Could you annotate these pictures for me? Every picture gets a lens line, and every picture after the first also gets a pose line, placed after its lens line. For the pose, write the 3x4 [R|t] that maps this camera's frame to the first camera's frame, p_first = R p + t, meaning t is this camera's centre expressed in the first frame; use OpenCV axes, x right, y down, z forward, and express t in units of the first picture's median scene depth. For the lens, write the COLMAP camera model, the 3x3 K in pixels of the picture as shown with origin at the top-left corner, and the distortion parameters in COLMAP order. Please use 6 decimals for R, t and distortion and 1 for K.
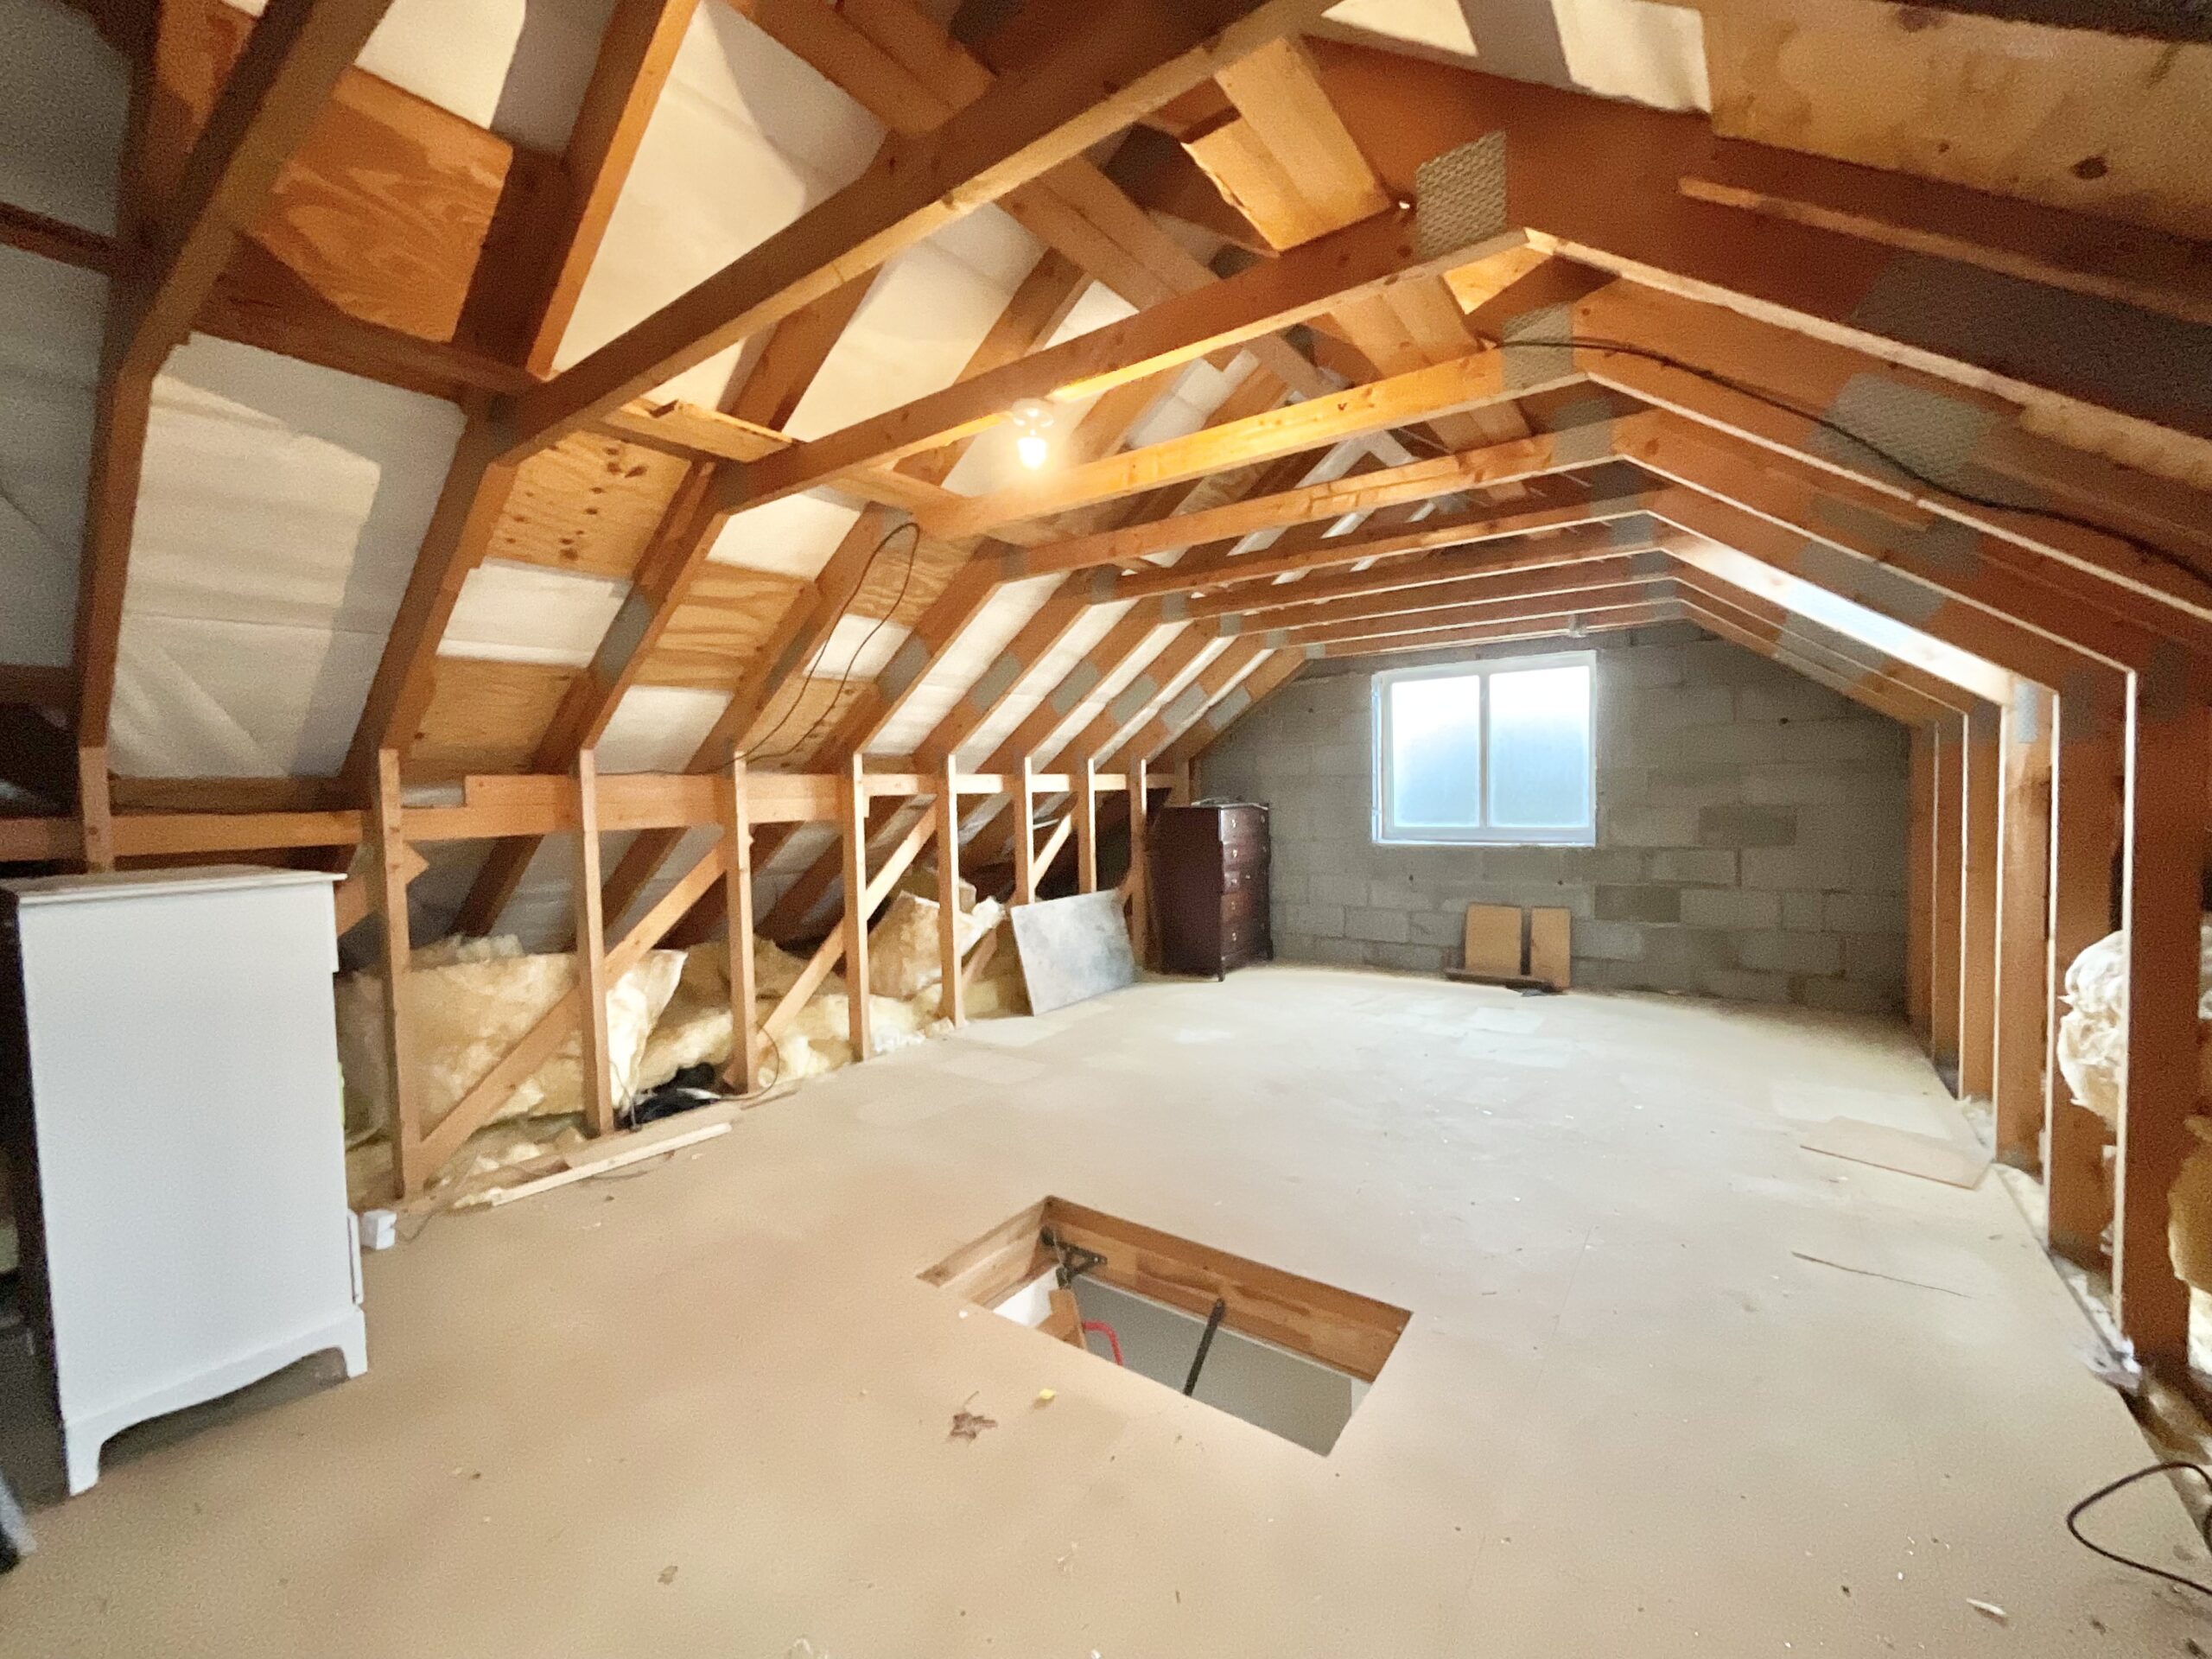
lens RADIAL K [[895.1, 0, 1101.7], [0, 895.1, 829.2], [0, 0, 1]] dist [-0.008599, 0.000911]
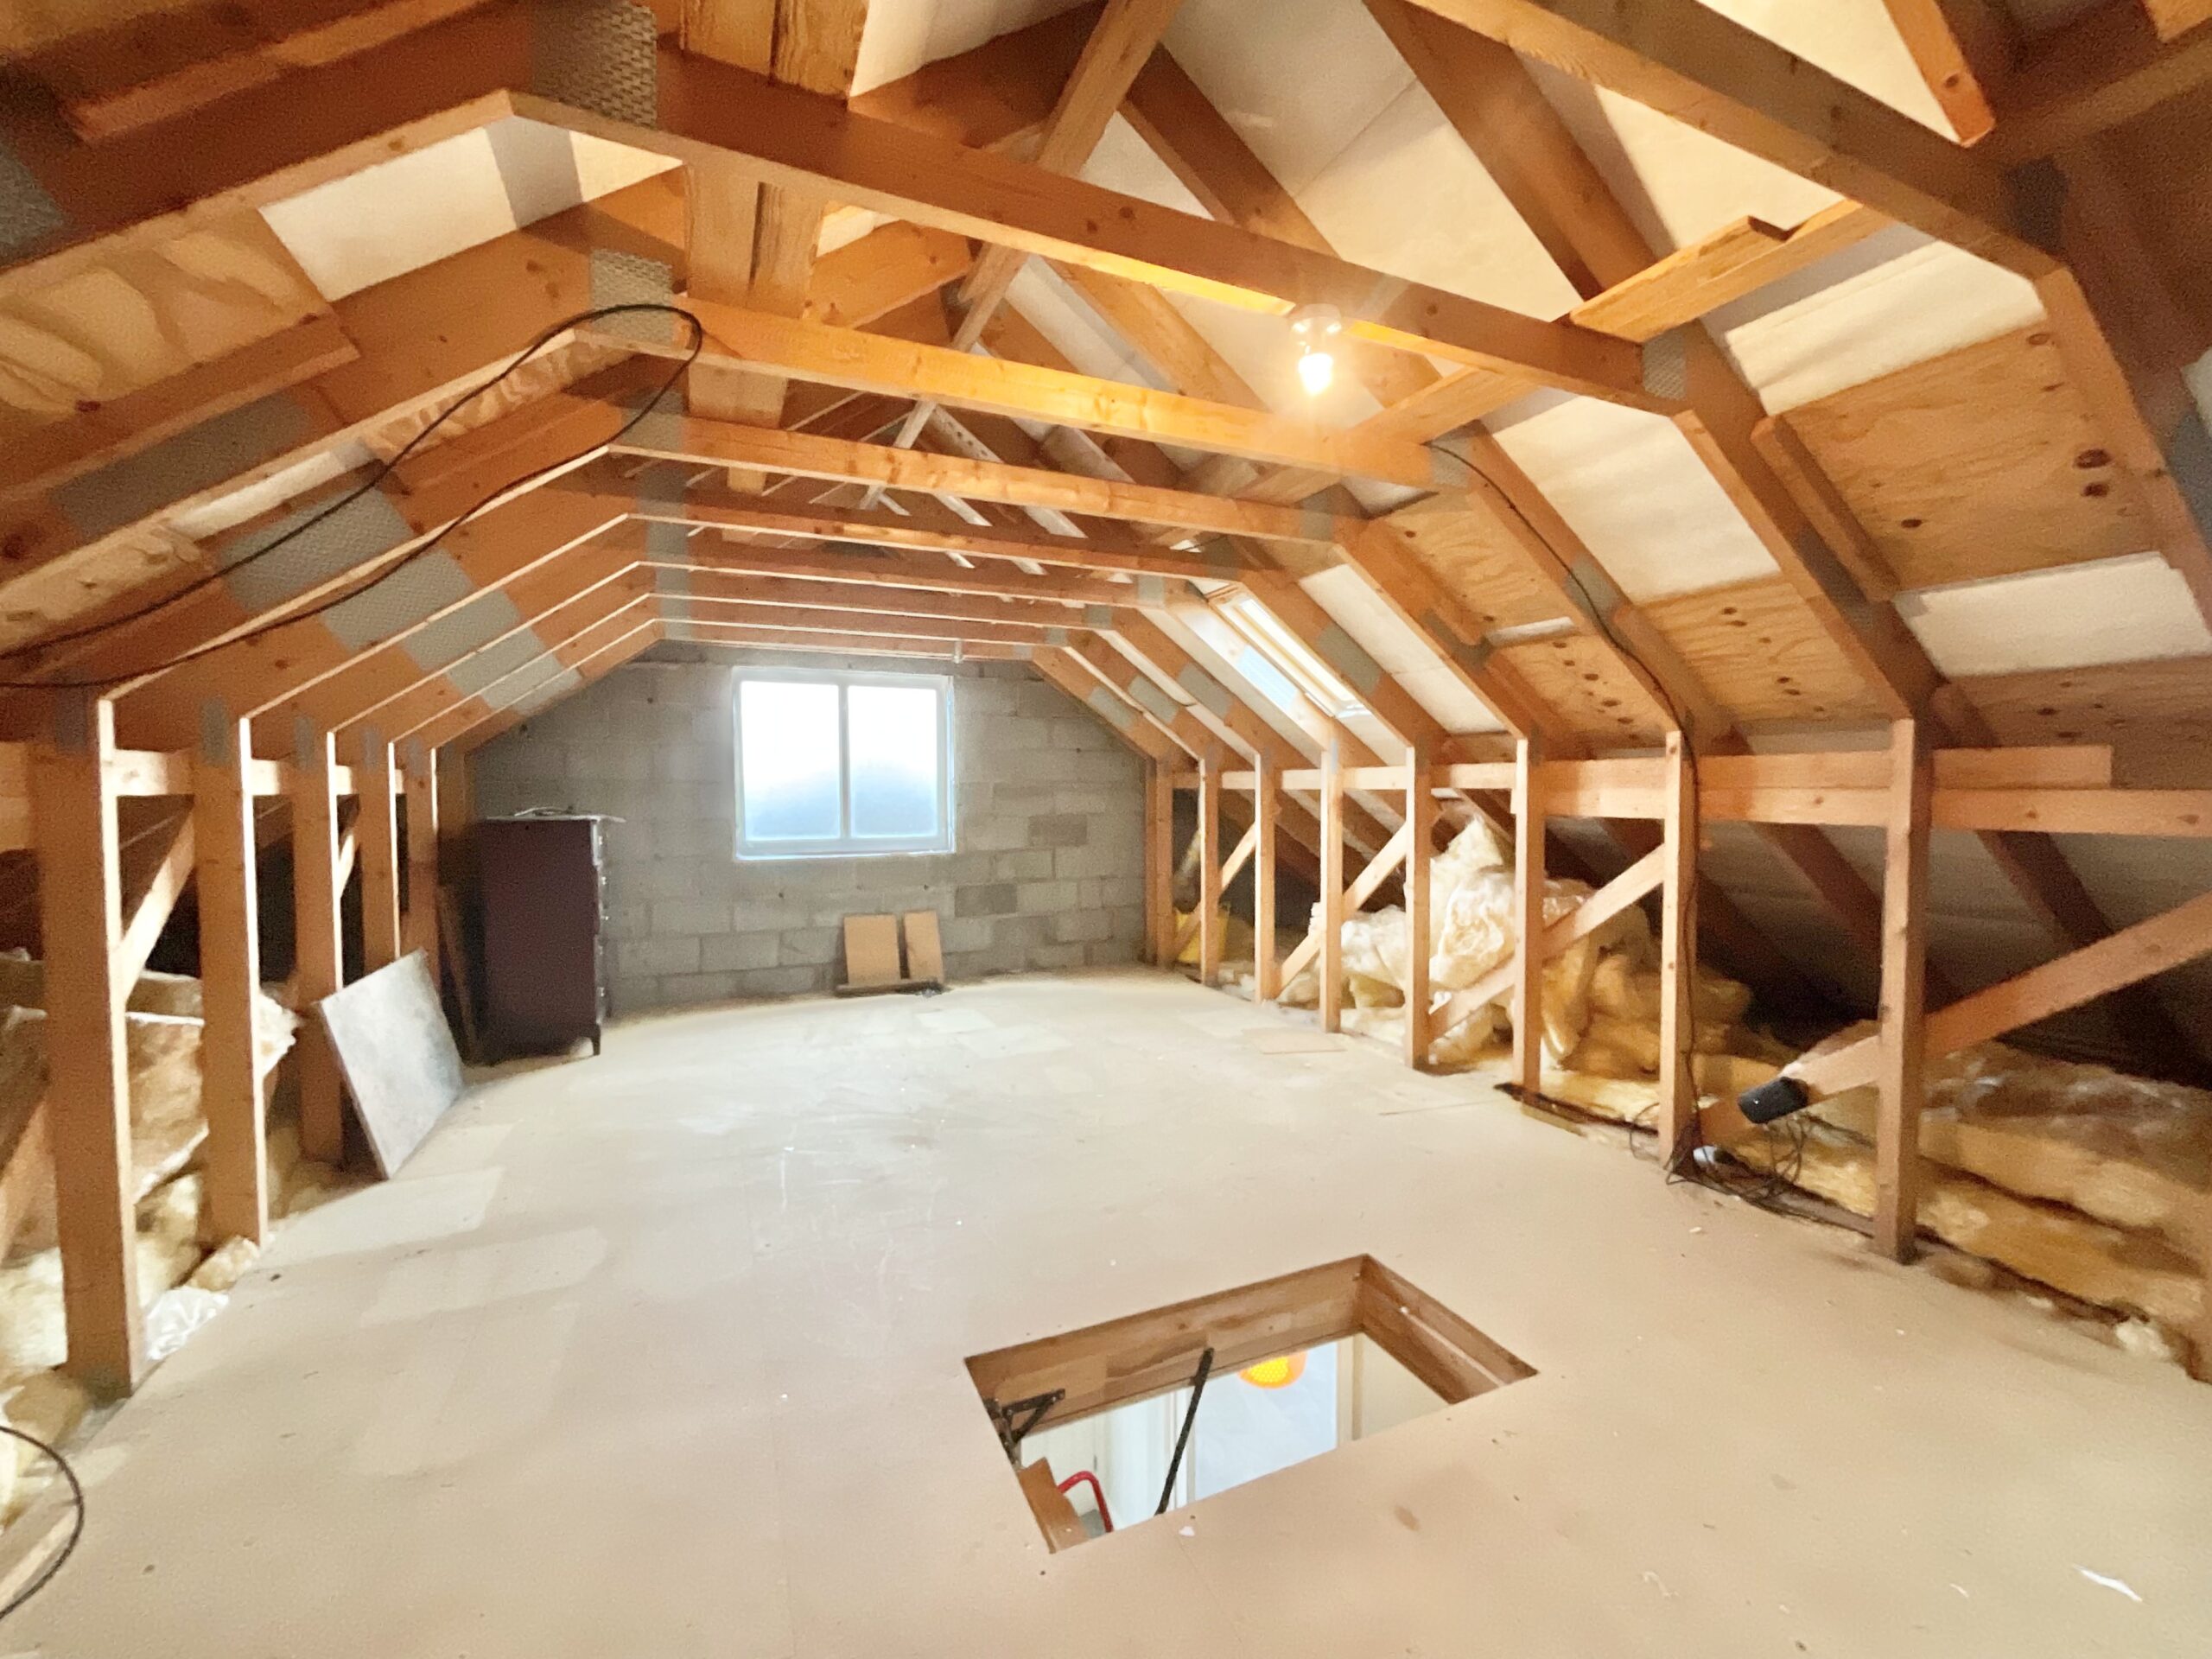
lens RADIAL K [[895.1, 0, 1105.4], [0, 895.1, 828.7], [0, 0, 1]] dist [-0.008599, 0.000911]
pose [[0.494422, -0.015688, 0.869080, -0.324087], [0.029804, 0.999555, 0.001088, -0.005820], [-0.868711, 0.025364, 0.494670, 0.284121]]
